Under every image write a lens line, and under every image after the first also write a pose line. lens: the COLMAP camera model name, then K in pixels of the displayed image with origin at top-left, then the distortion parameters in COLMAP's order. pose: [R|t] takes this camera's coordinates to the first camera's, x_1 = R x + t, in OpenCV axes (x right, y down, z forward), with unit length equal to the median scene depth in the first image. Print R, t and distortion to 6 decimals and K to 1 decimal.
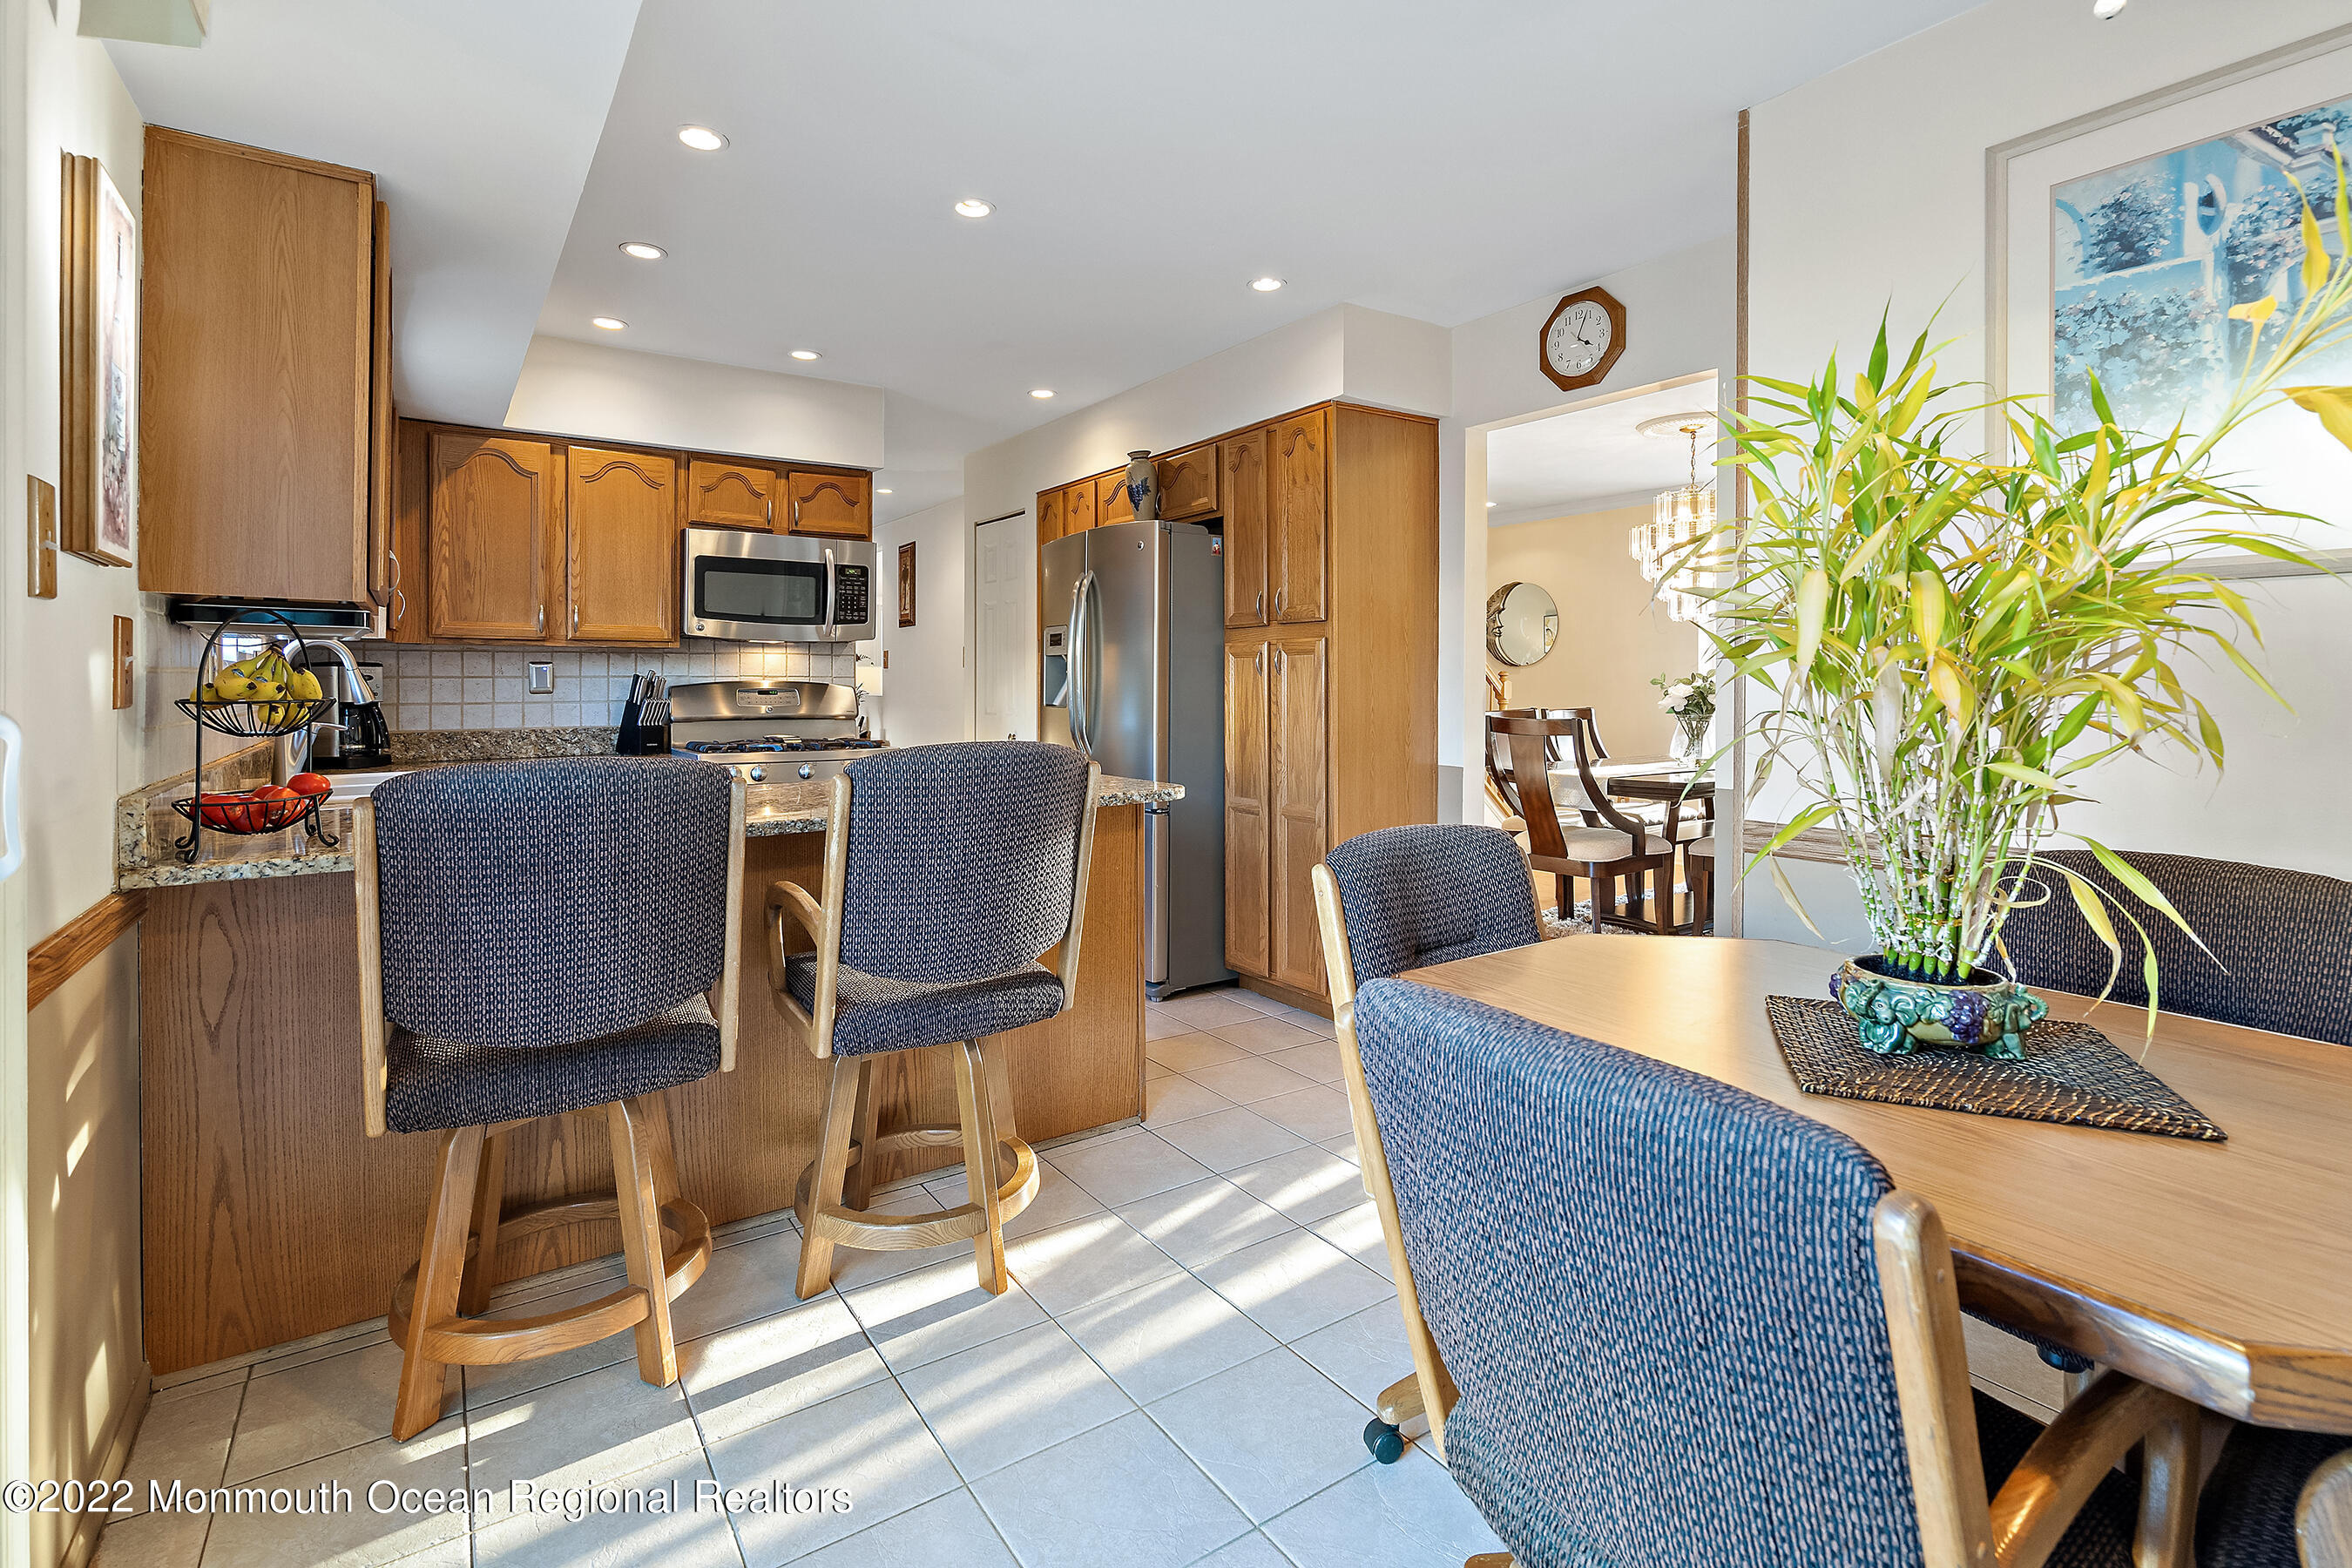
lens RADIAL K [[1097.1, 0, 1172.7], [0, 1097.1, 691.8], [0, 0, 1]] dist [-0.003474, -0.000133]
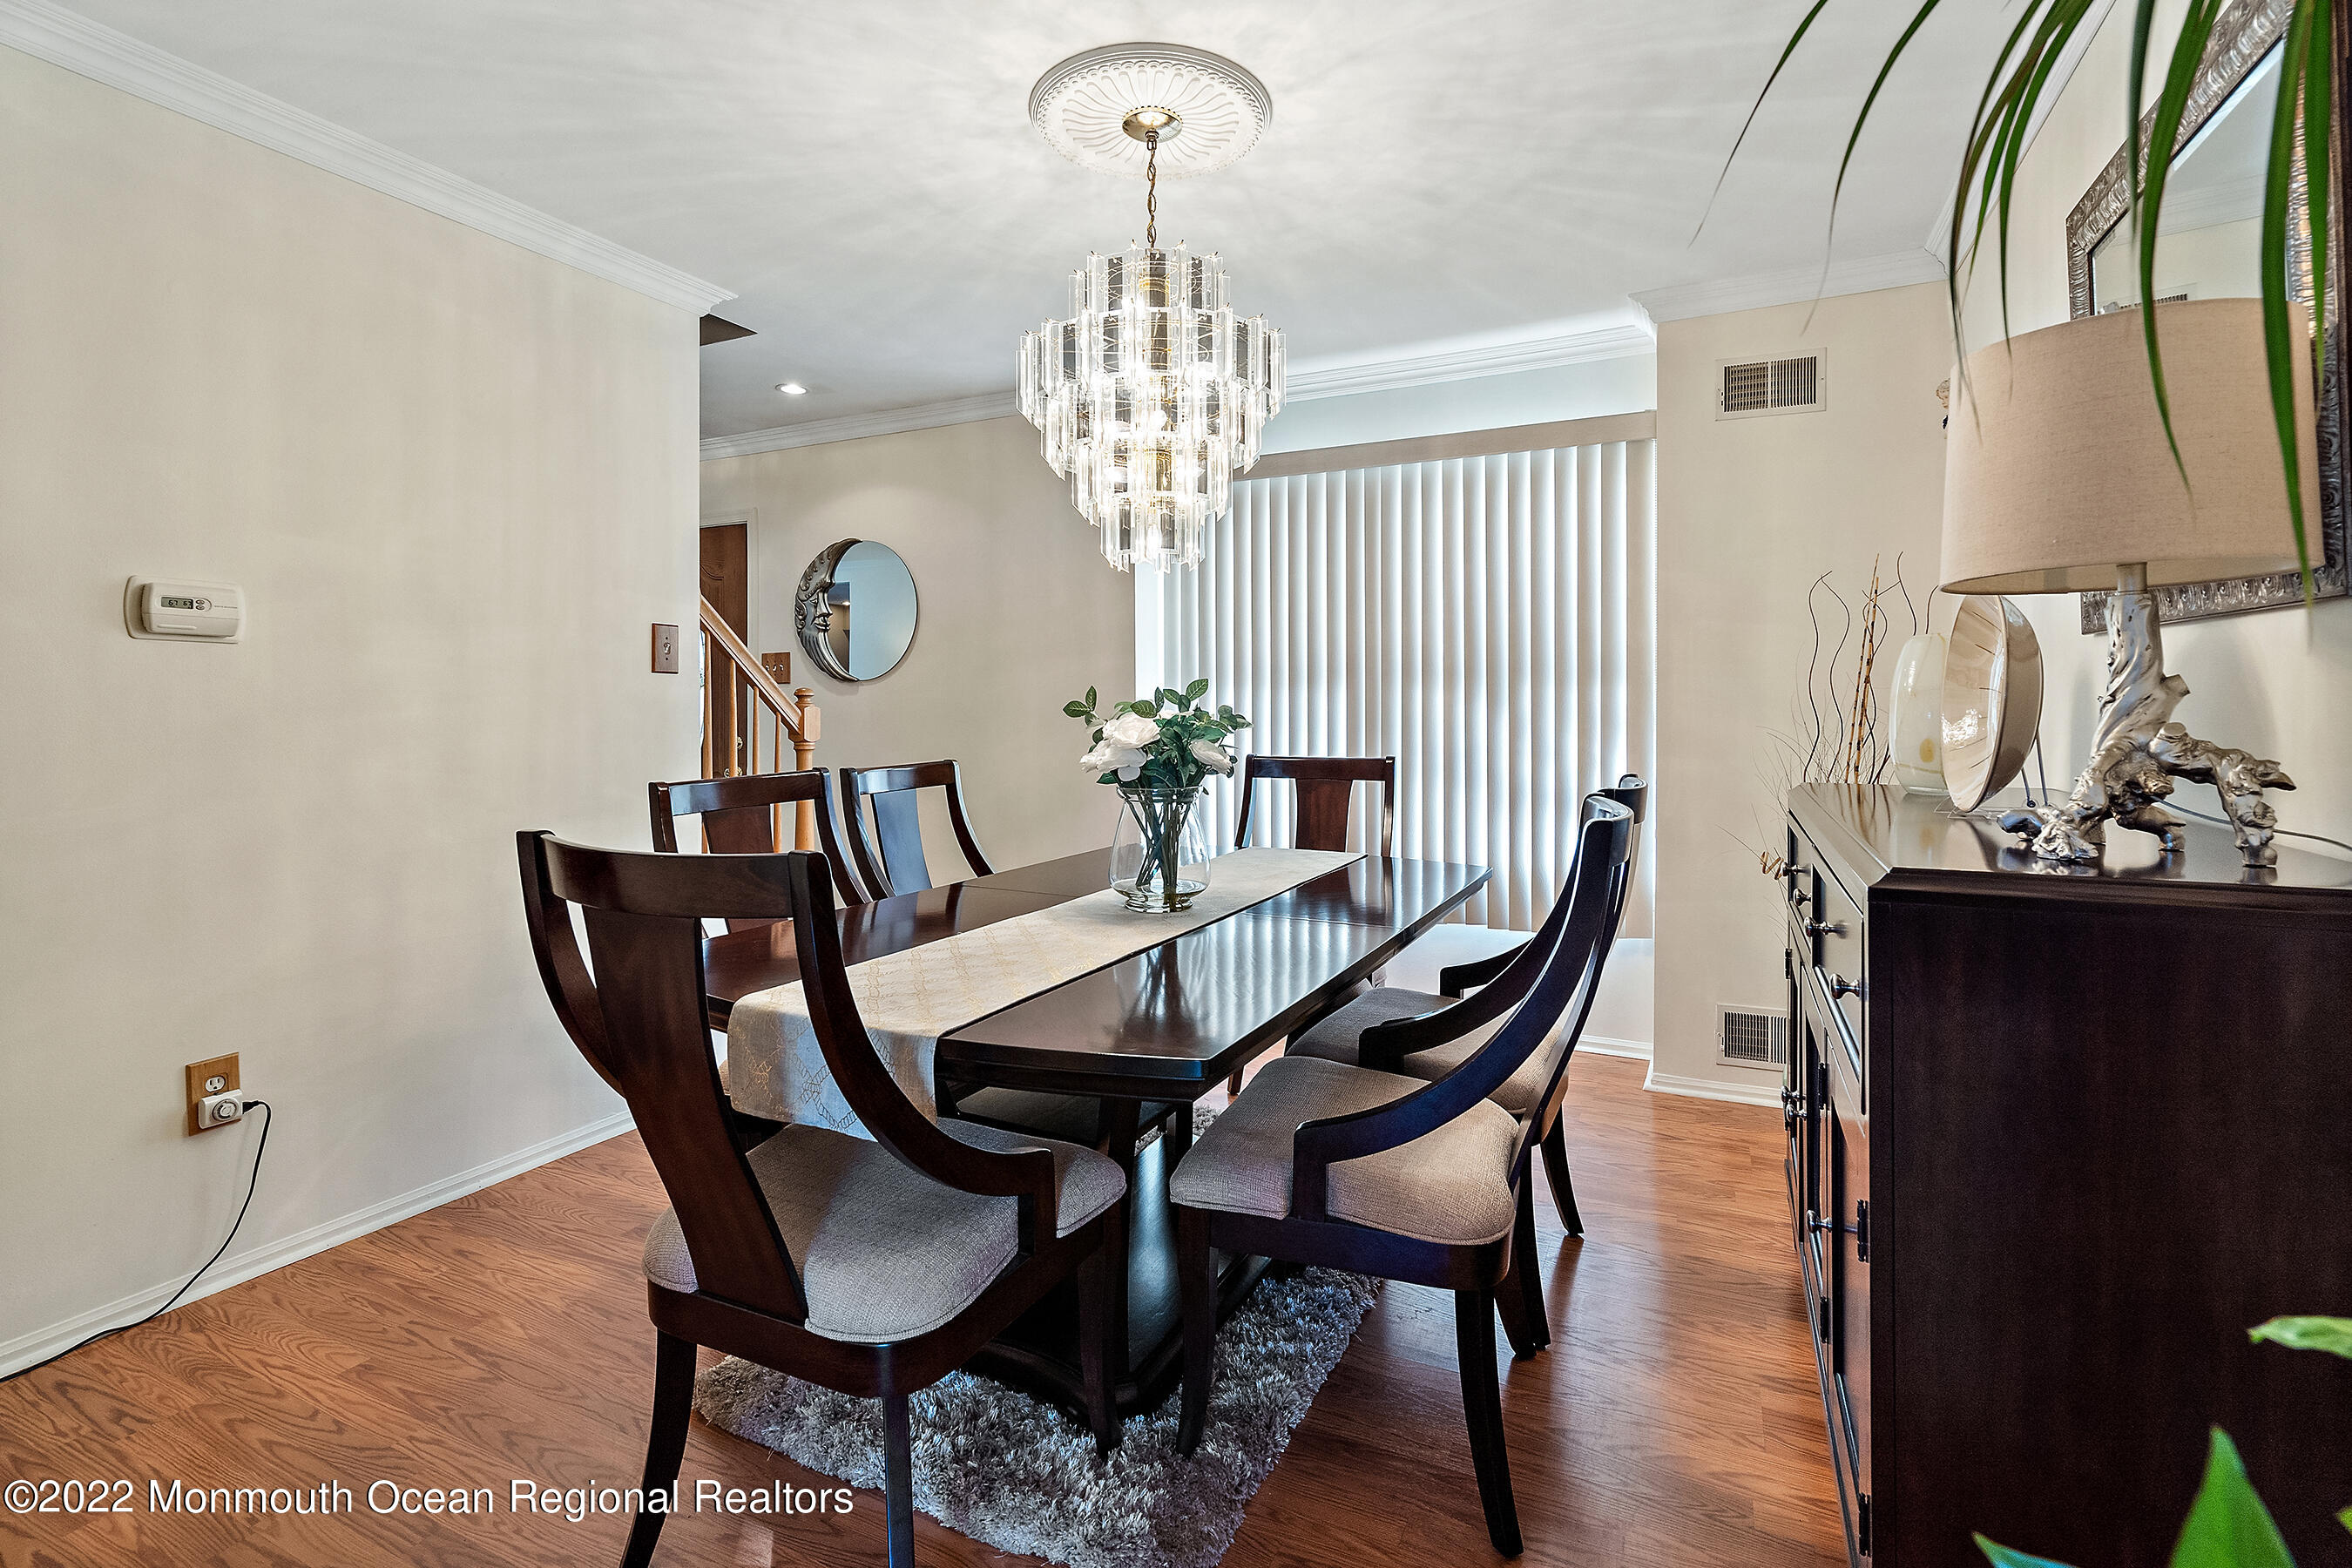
lens RADIAL K [[1097.1, 0, 1172.7], [0, 1097.1, 691.8], [0, 0, 1]] dist [-0.003474, -0.000133]
pose [[0.869643, 0.004142, 0.493663, 0.272920], [0.006754, 0.999771, -0.020287, -0.007161], [-0.493634, 0.020976, 0.869417, 0.632784]]
